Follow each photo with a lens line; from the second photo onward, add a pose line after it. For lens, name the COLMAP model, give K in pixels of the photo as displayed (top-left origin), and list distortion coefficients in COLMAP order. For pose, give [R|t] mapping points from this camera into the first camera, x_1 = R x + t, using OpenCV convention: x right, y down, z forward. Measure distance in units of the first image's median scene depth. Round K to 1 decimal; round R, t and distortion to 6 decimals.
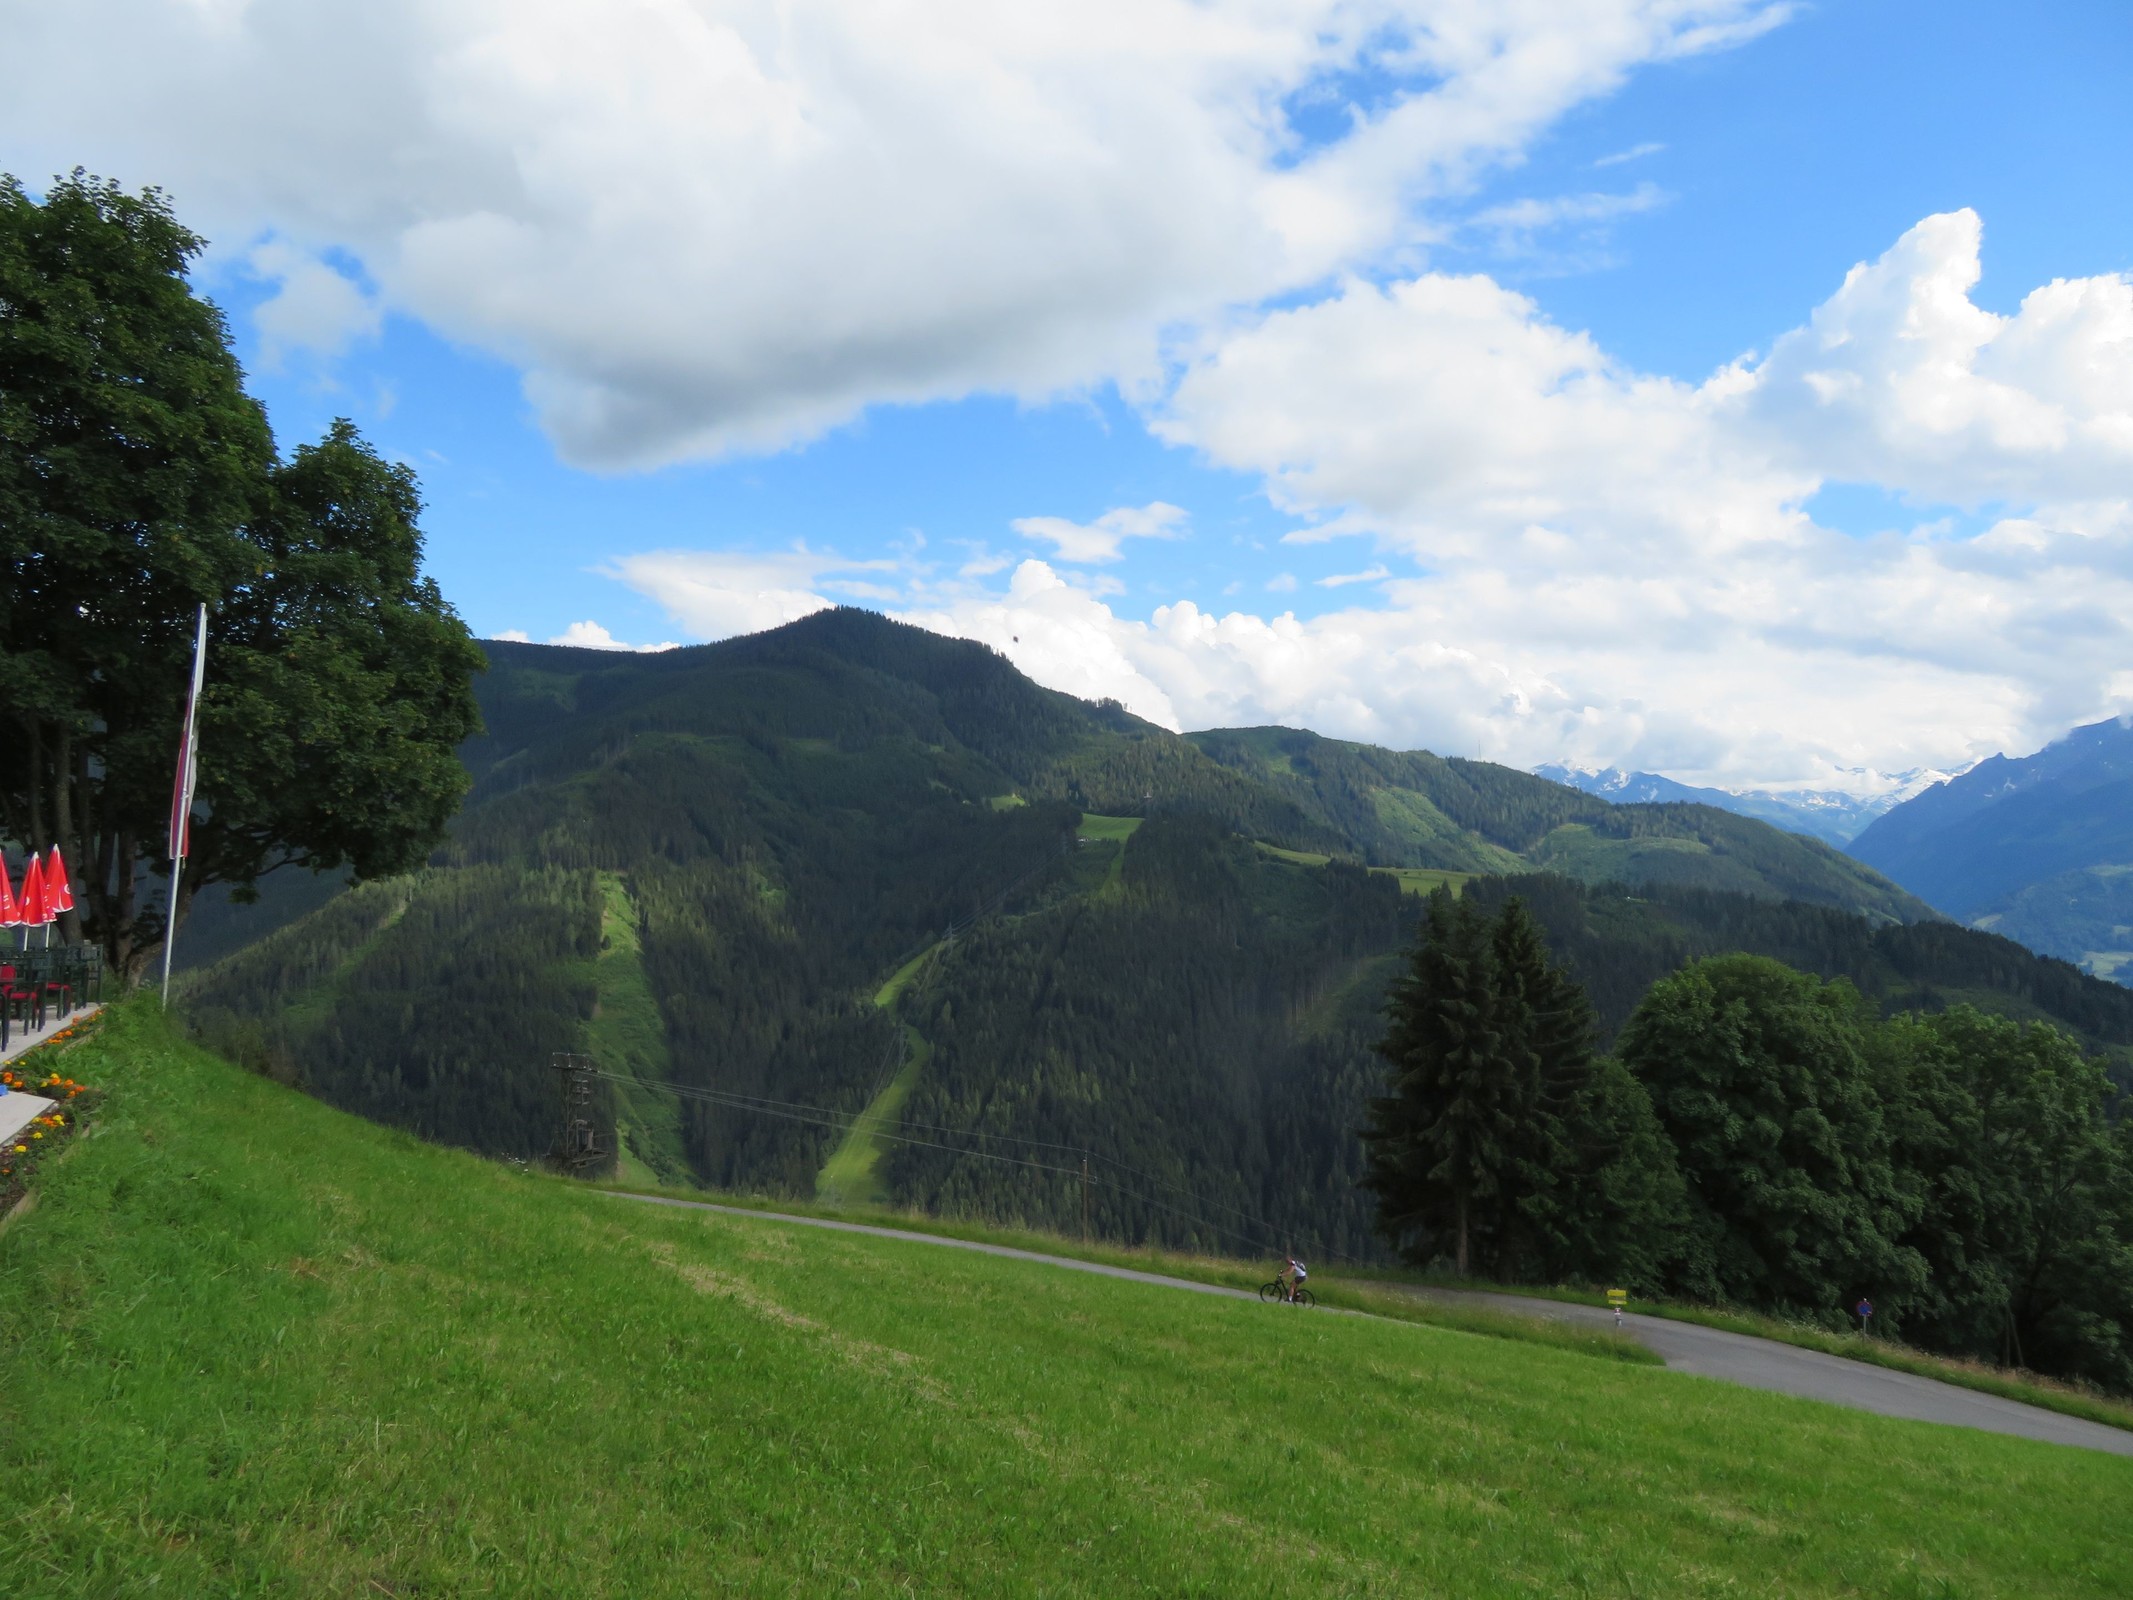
lens RADIAL K [[1529.4, 0, 1061.0], [0, 1529.4, 808.6], [0, 0, 1]] dist [0.003639, 0.005012]
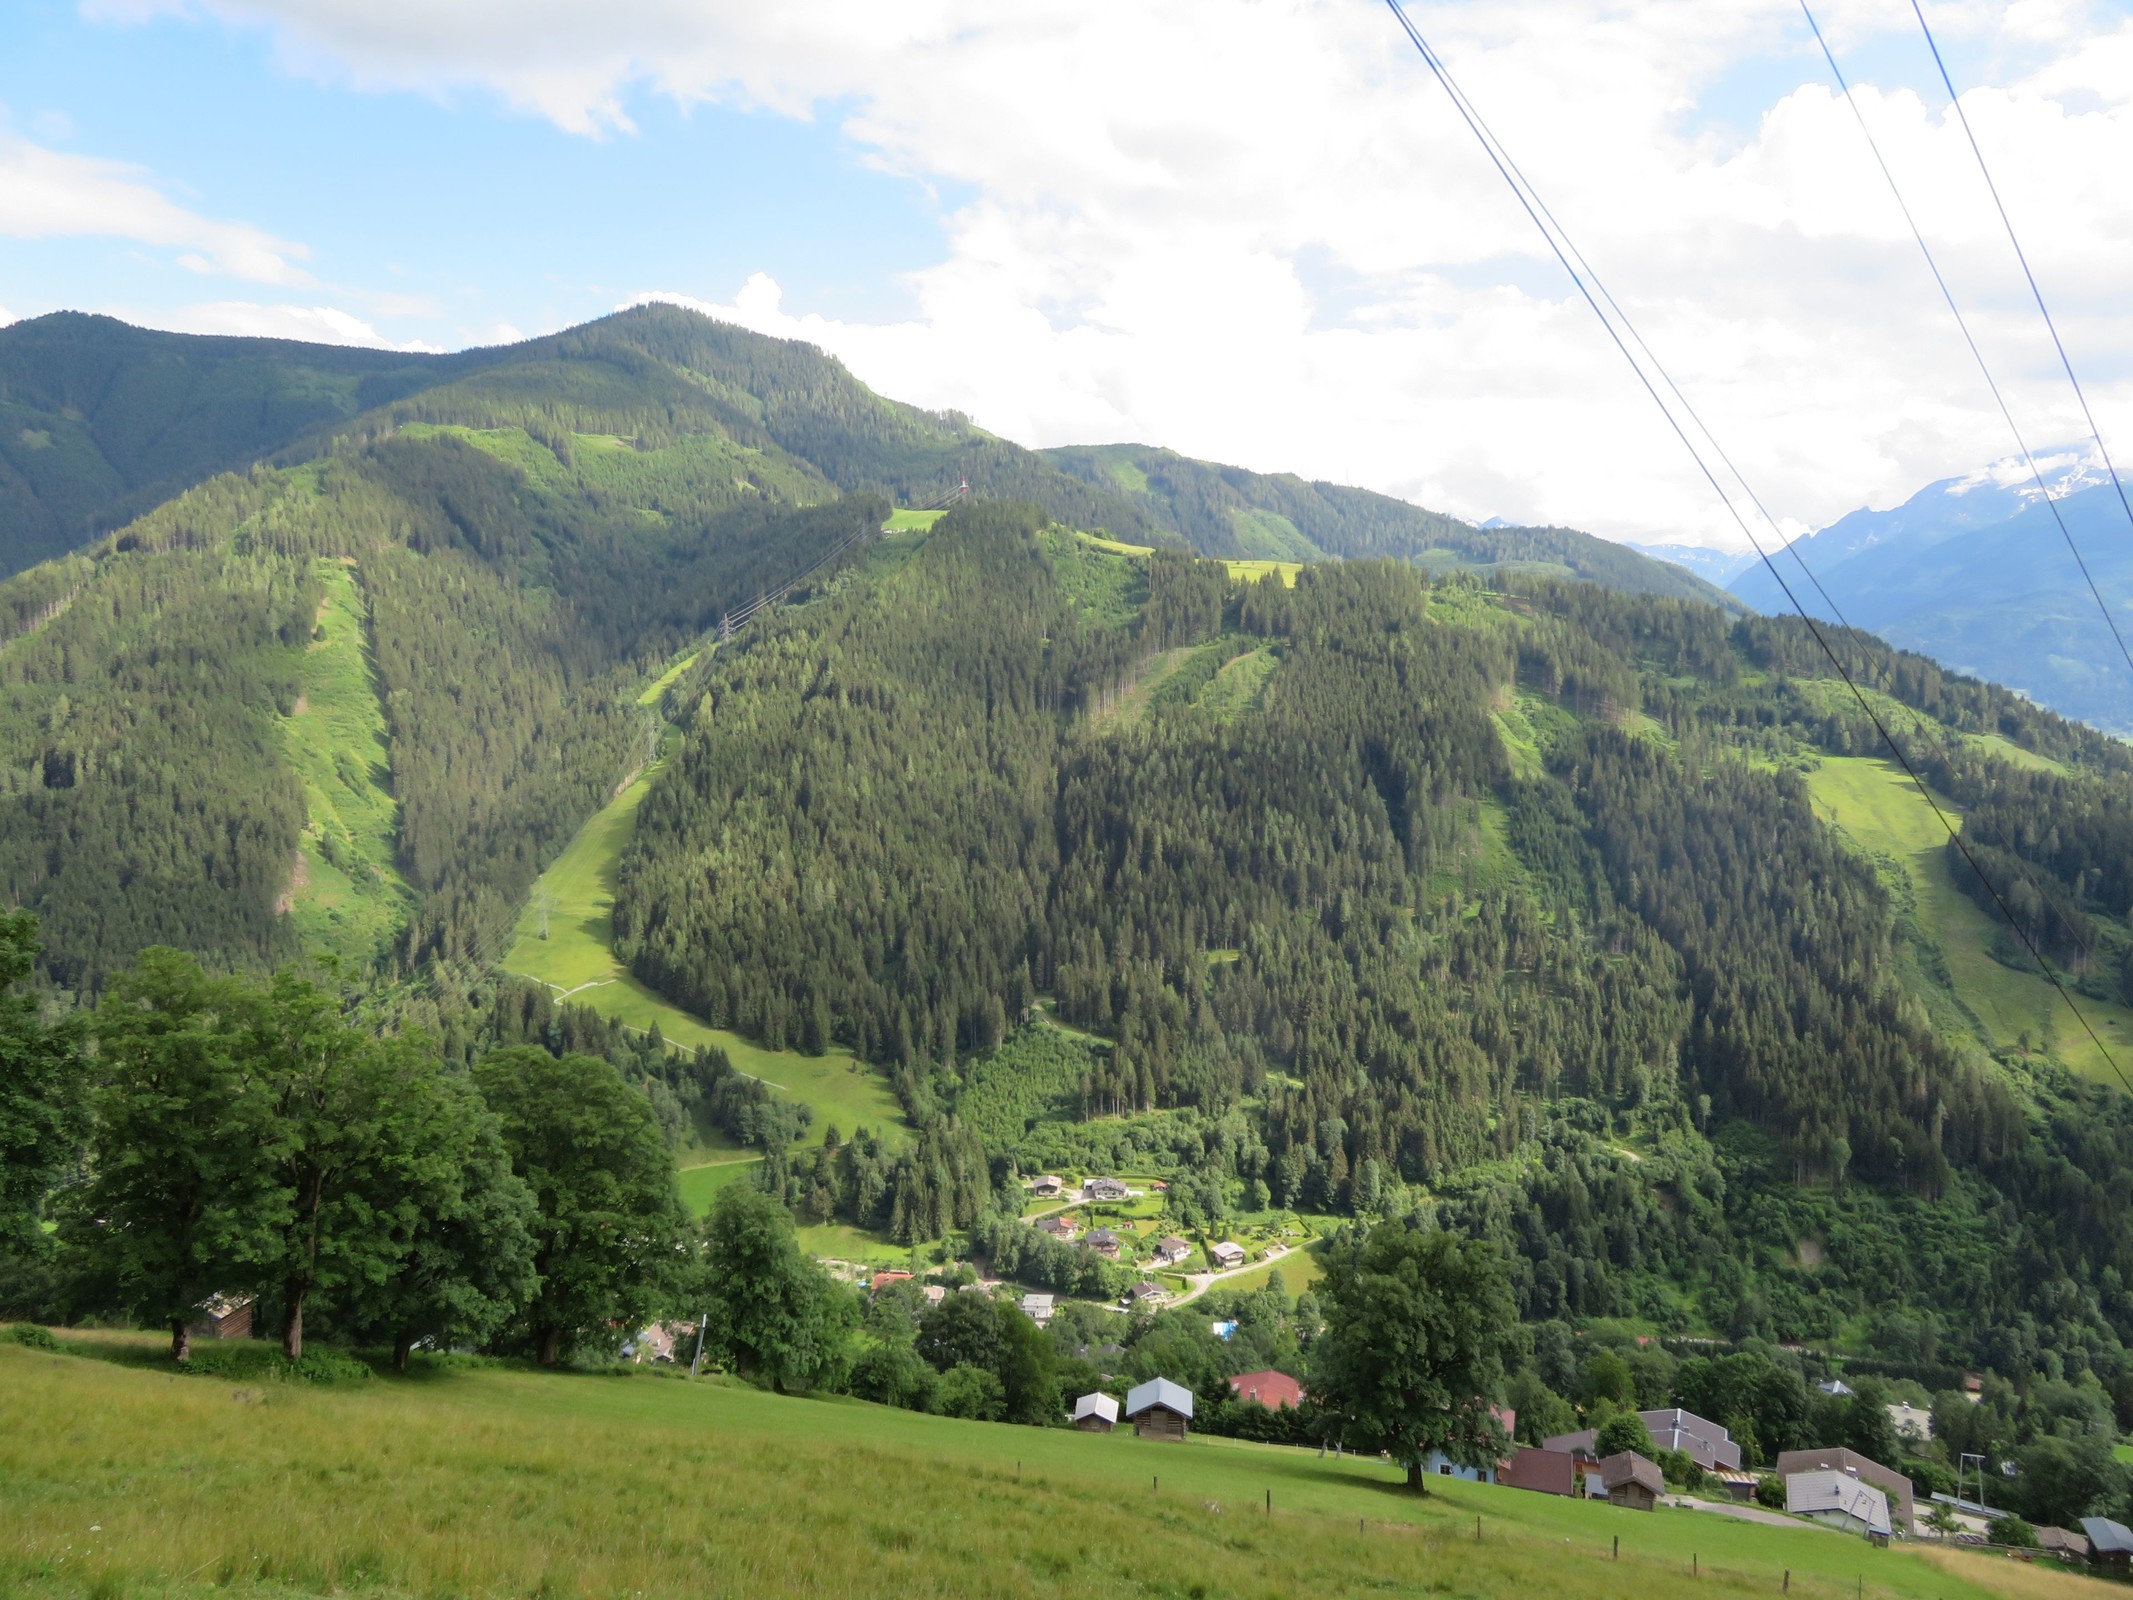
lens RADIAL K [[1546.0, 0, 1040.3], [0, 1546.0, 795.6], [0, 0, 1]] dist [0.003440, 0.002055]
pose [[0.997768, -0.008224, 0.066270, 0.049438], [-0.001936, 0.988409, 0.151805, 0.042090], [-0.066751, -0.151594, 0.986186, 0.087070]]
